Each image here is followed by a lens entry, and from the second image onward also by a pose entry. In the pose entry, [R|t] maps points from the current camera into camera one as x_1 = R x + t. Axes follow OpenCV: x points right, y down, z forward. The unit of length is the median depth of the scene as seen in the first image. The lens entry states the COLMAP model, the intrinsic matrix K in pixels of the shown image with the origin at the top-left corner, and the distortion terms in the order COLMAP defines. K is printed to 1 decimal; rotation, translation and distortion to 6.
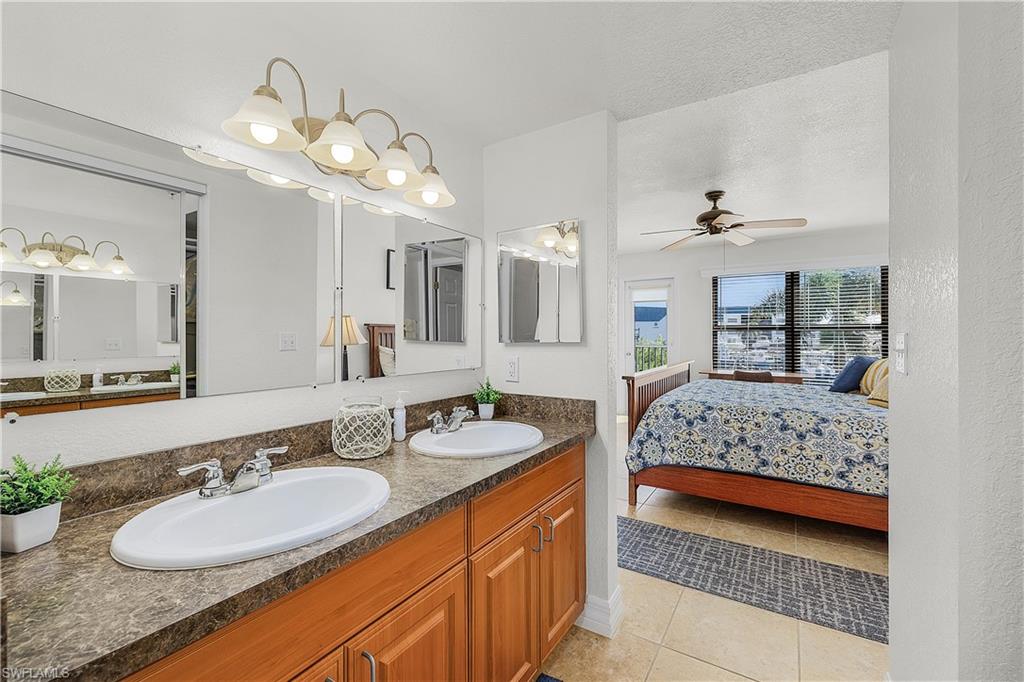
lens RADIAL K [[424.0, 0, 522.0], [0, 424.0, 329.4], [0, 0, 1]] dist [0.000607, -0.000002]
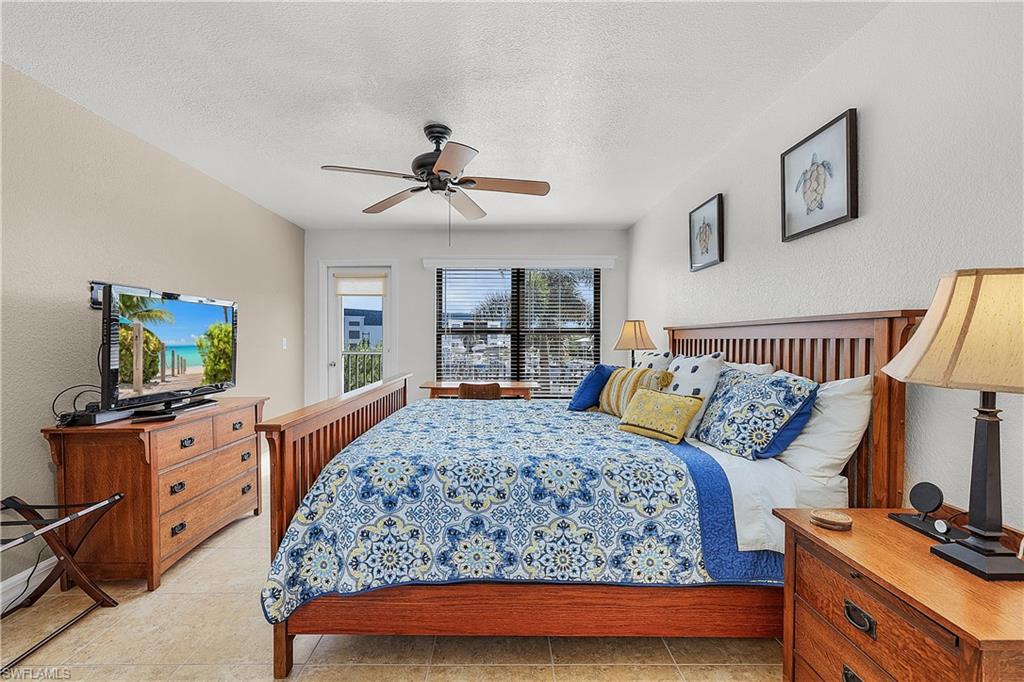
lens RADIAL K [[436.5, 0, 496.7], [0, 436.5, 341.3], [0, 0, 1]] dist [-0.000004, 0.000048]
pose [[0.850277, -0.001553, 0.526333, 0.225513], [-0.007824, 0.999848, 0.015590, 0.006528], [-0.526277, -0.017374, 0.850135, 0.474368]]
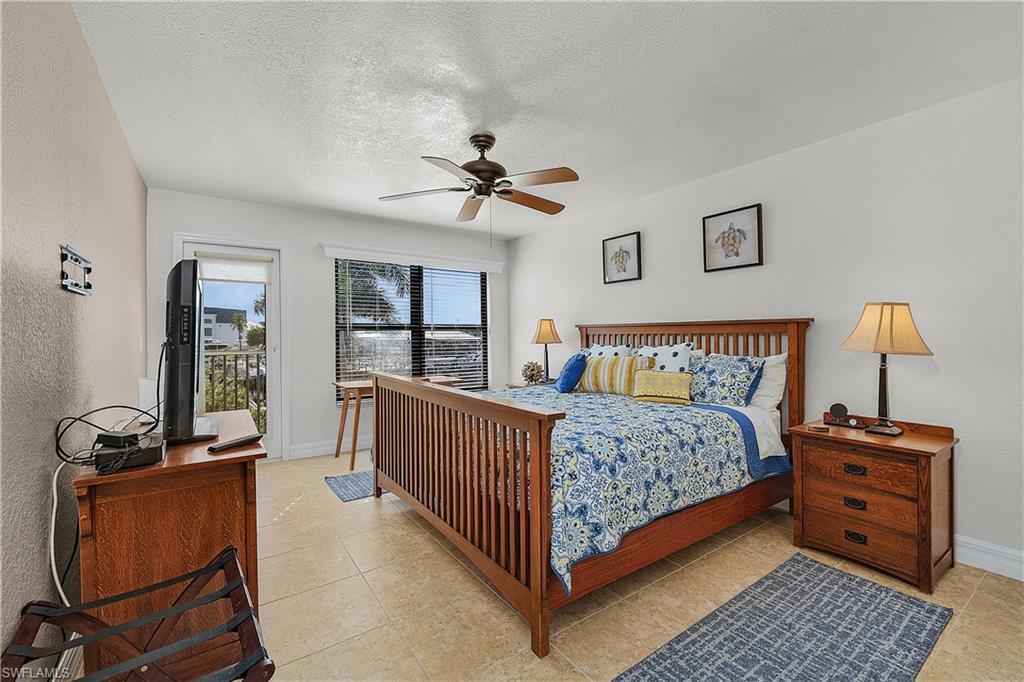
lens RADIAL K [[433.0, 0, 507.2], [0, 433.0, 327.5], [0, 0, 1]] dist [-0.000466, -0.000051]
pose [[0.396345, 0.014452, 0.917988, -0.284680], [-0.007764, 0.999893, -0.012390, 0.012940], [-0.918069, -0.002216, 0.396415, 0.908287]]
